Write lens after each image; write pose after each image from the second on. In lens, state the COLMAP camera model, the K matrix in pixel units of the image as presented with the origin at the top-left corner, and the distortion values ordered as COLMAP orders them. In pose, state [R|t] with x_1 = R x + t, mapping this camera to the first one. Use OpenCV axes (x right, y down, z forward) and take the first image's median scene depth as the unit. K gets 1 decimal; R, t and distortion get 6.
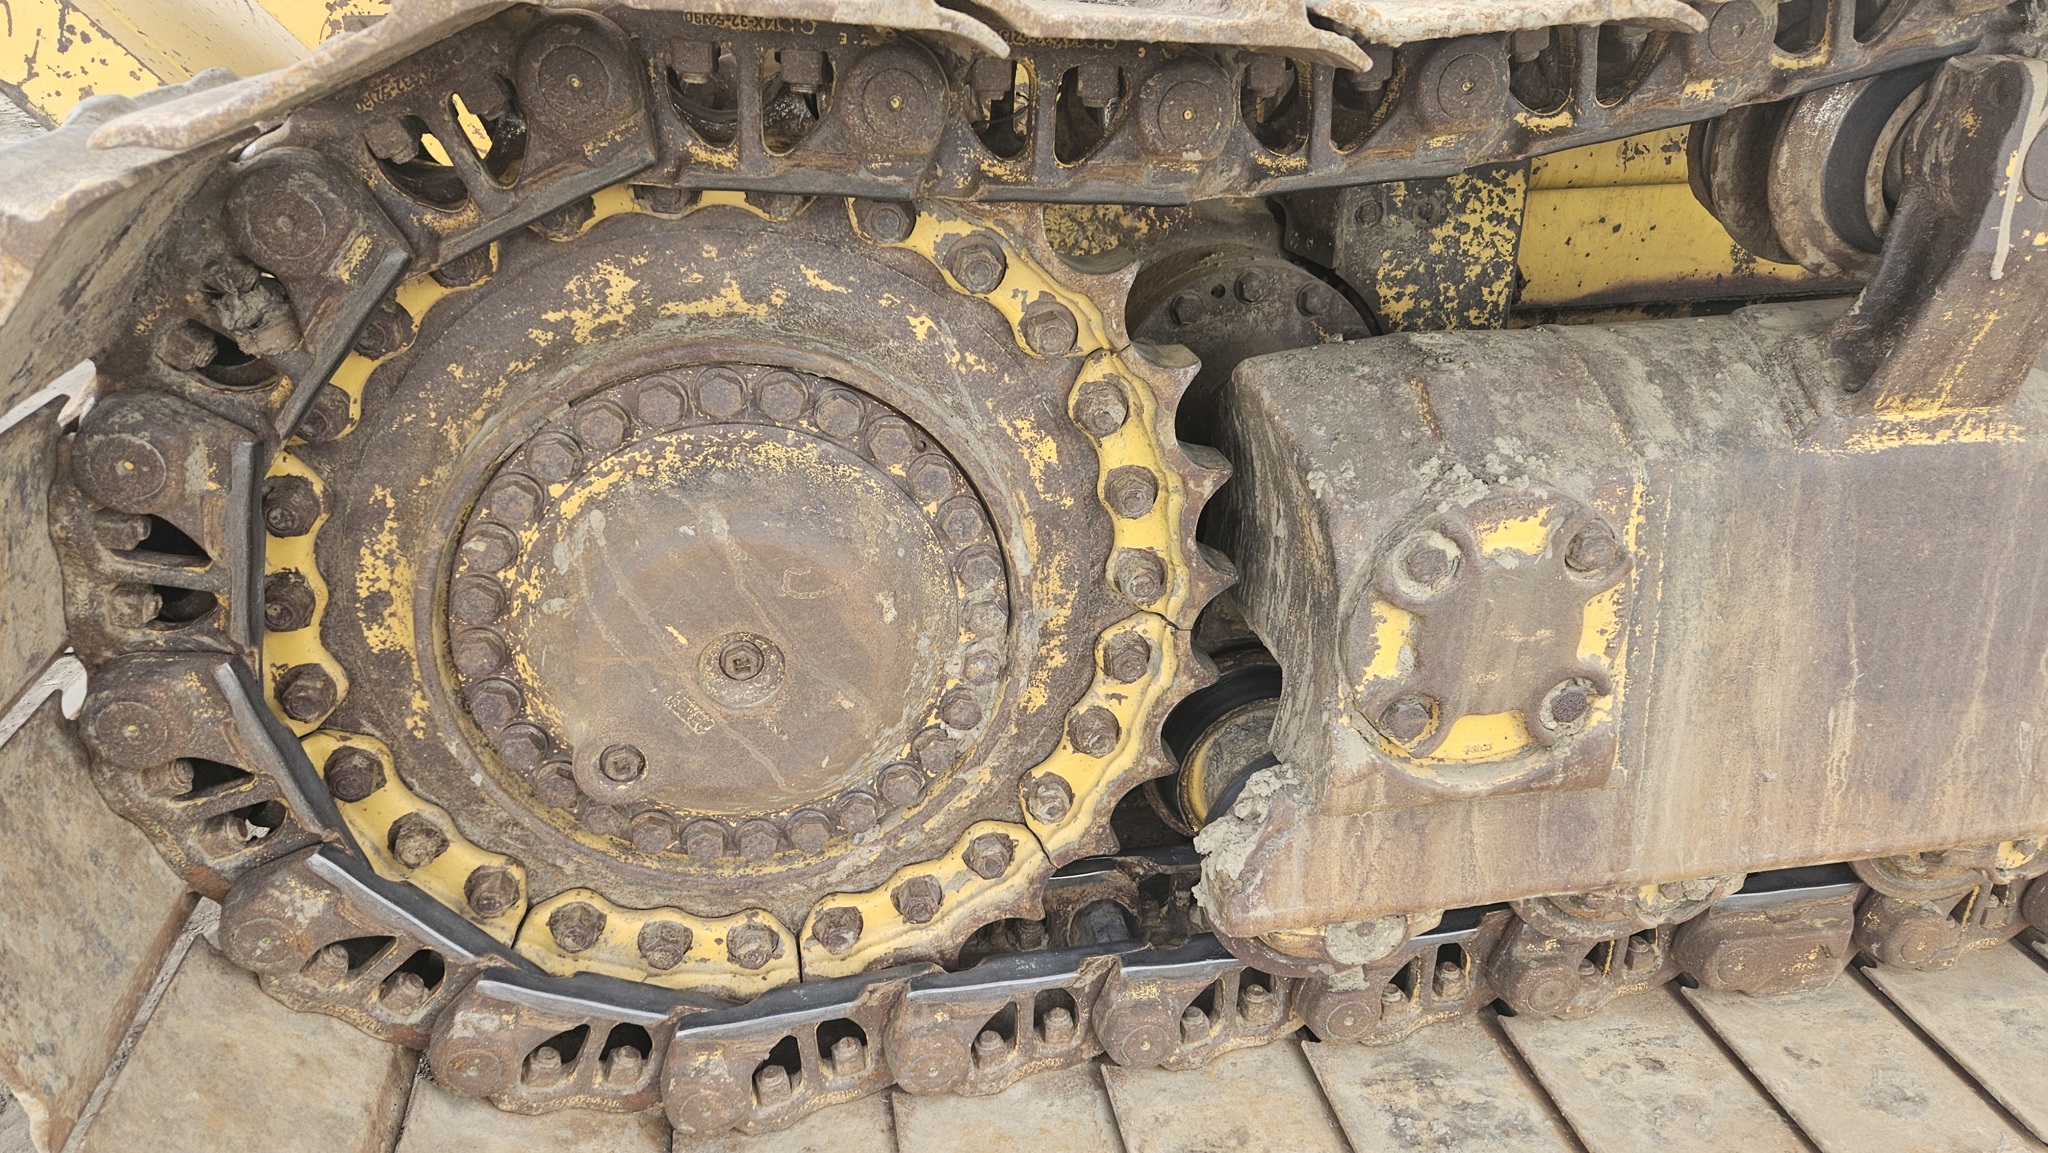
lens RADIAL K [[1356.8, 0, 1014.8], [0, 1356.8, 583.6], [0, 0, 1]] dist [0.108253, -0.104082]
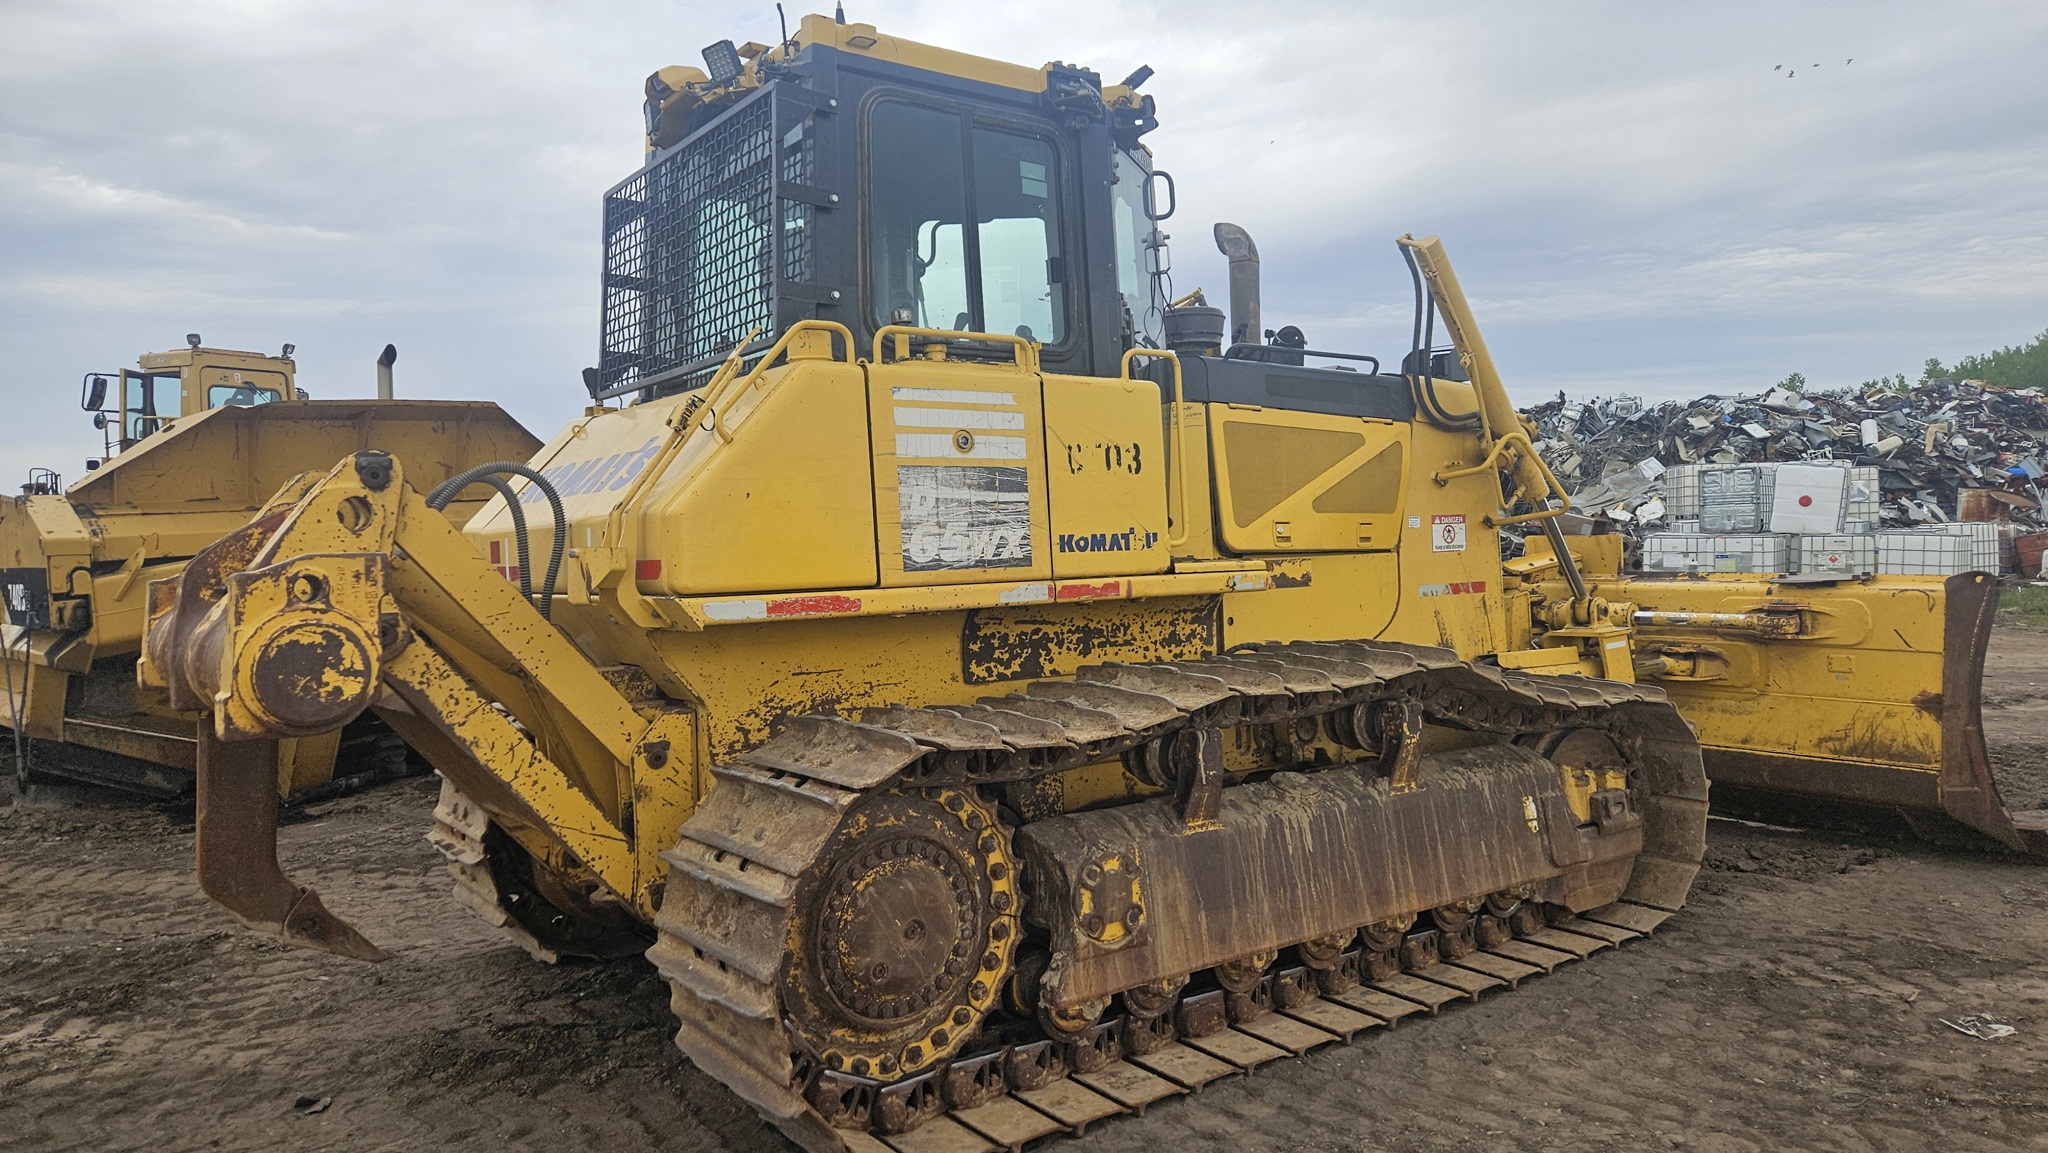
lens RADIAL K [[1356.8, 0, 1014.8], [0, 1356.8, 583.6], [0, 0, 1]] dist [0.108253, -0.104082]
pose [[0.899873, -0.023454, 0.435522, -1.267303], [0.200454, 0.909083, -0.365220, 0.498605], [-0.387360, 0.415954, 0.822761, -1.931103]]
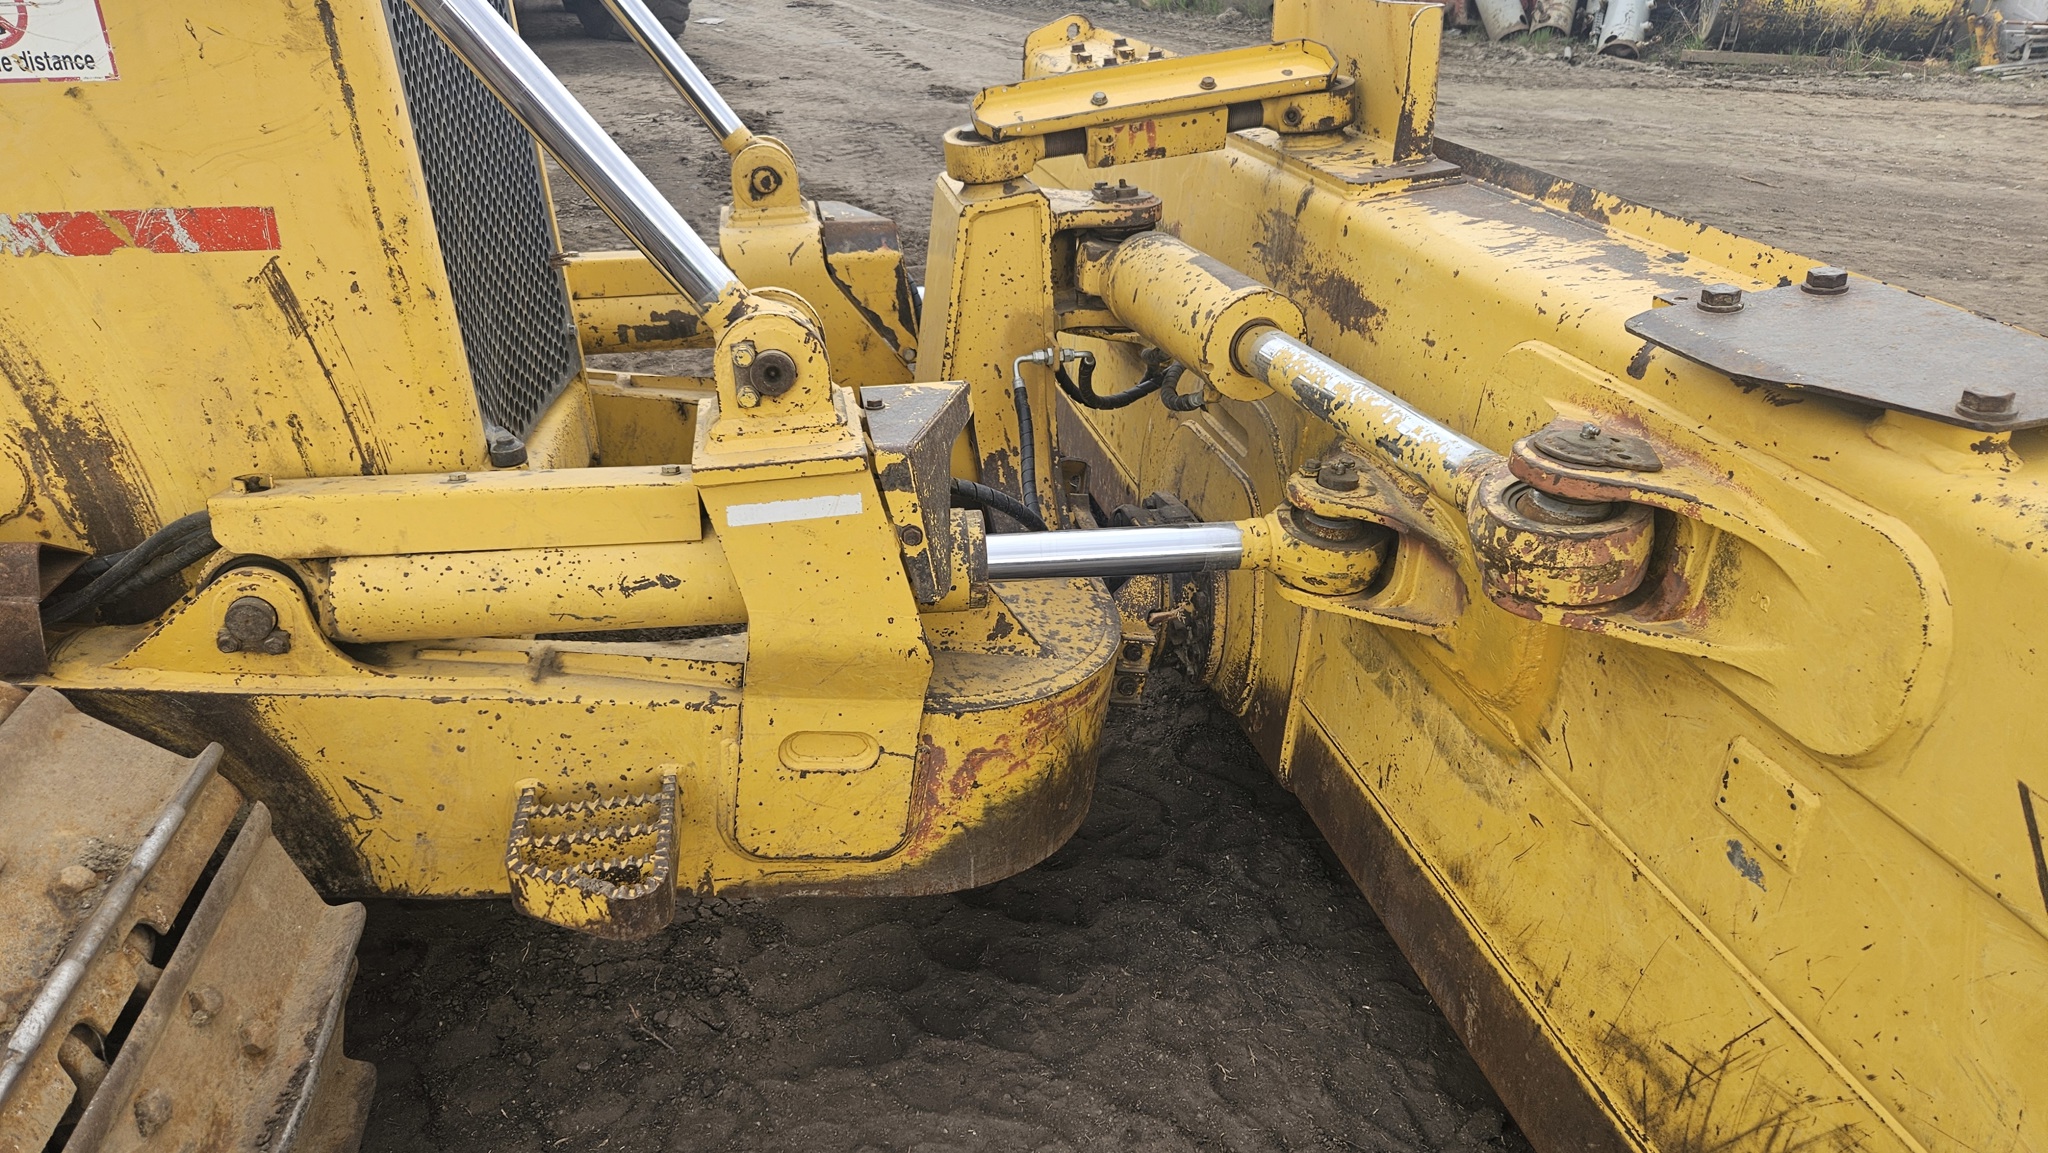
lens RADIAL K [[1366.7, 0, 995.5], [0, 1366.7, 571.7], [0, 0, 1]] dist [0.106696, -0.125055]
pose [[0.999824, 0.017852, 0.005692, 3.331934], [-0.017905, 0.999795, 0.009482, -0.724934], [-0.005521, -0.009583, 0.999939, 0.288257]]
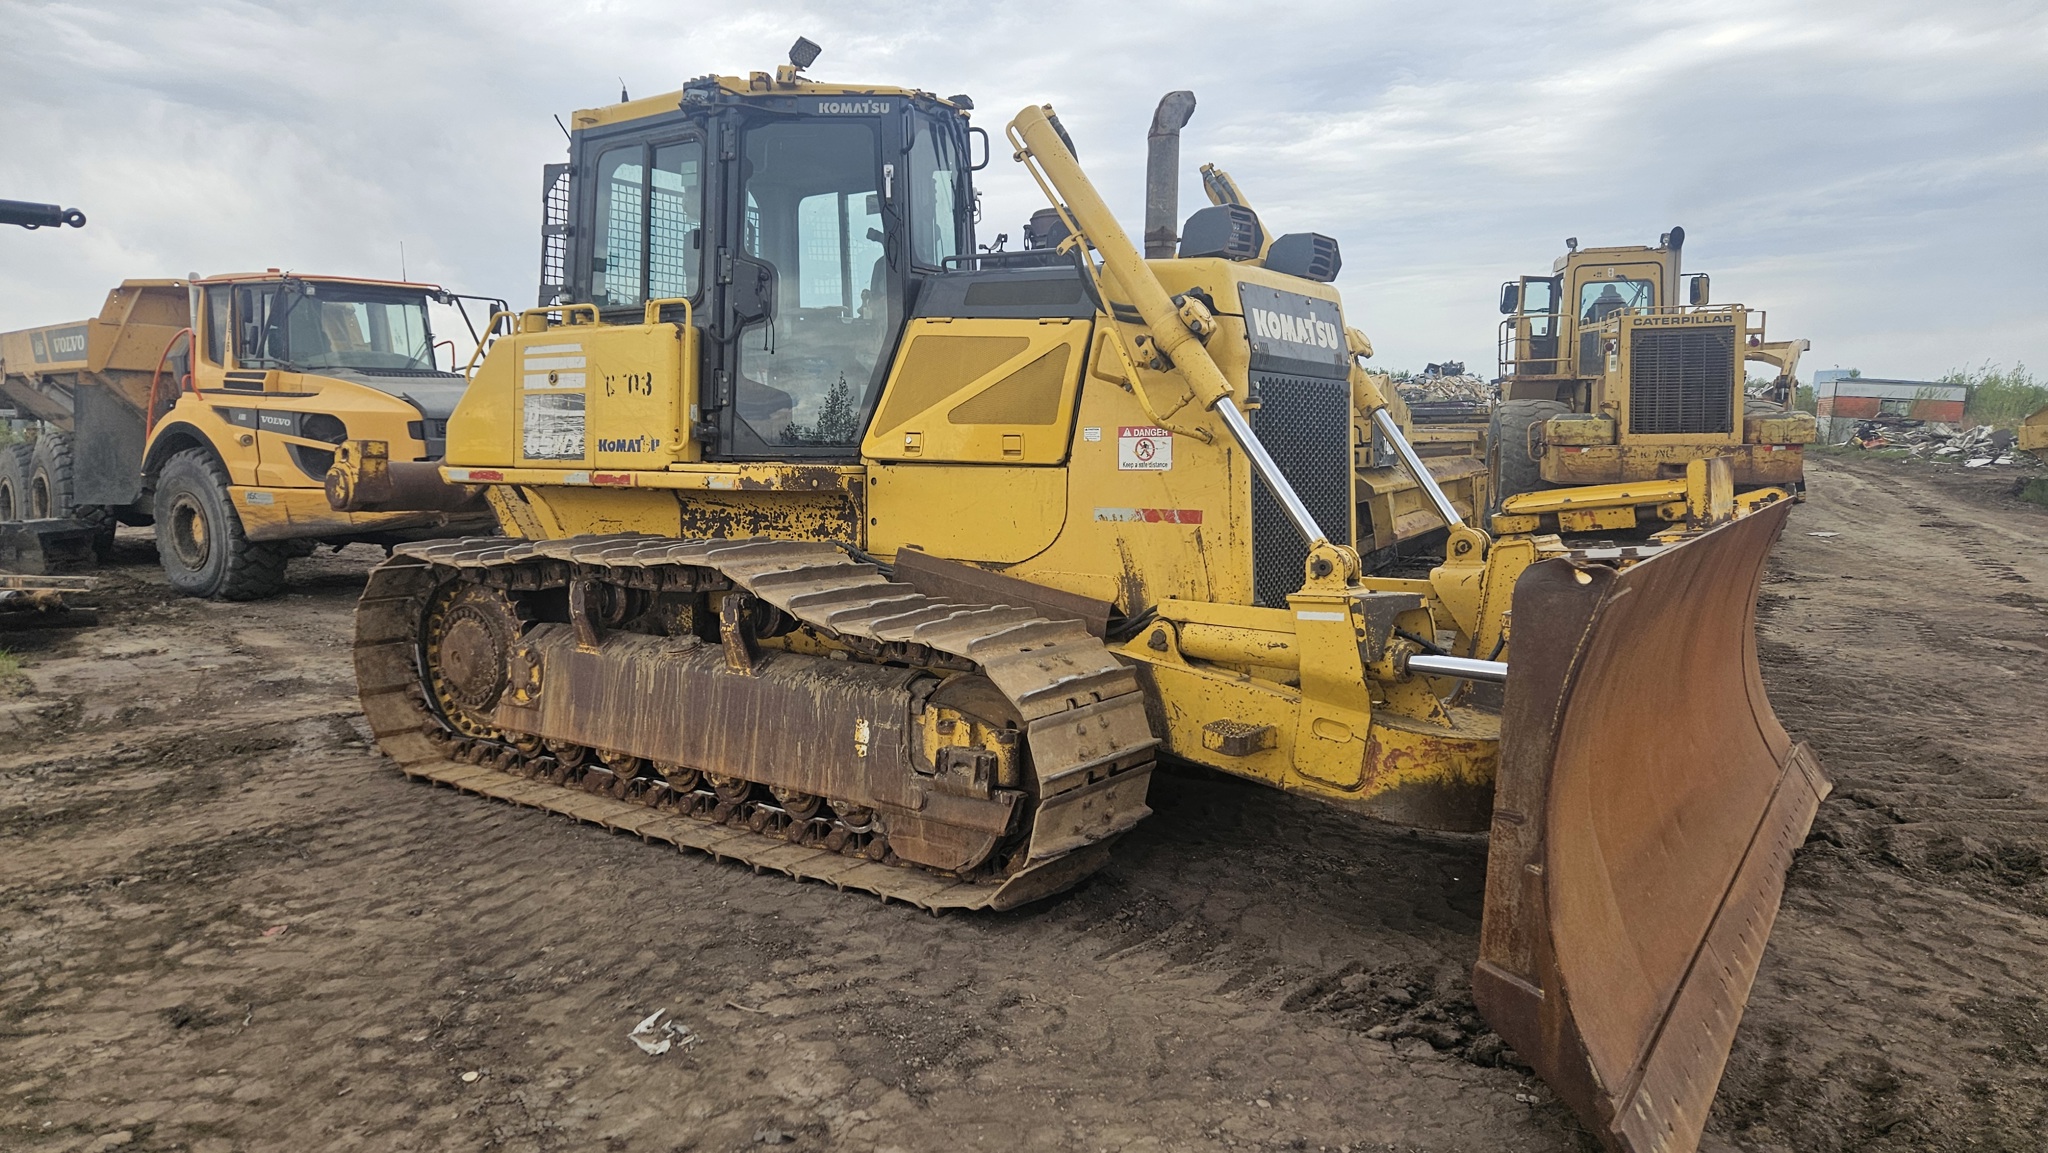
lens RADIAL K [[1356.8, 0, 1014.8], [0, 1356.8, 583.6], [0, 0, 1]] dist [0.108253, -0.104082]
pose [[0.688128, 0.087881, -0.720248, 5.222188], [-0.320999, 0.927088, -0.193565, 0.128398], [0.650723, 0.364396, 0.666165, -1.368506]]
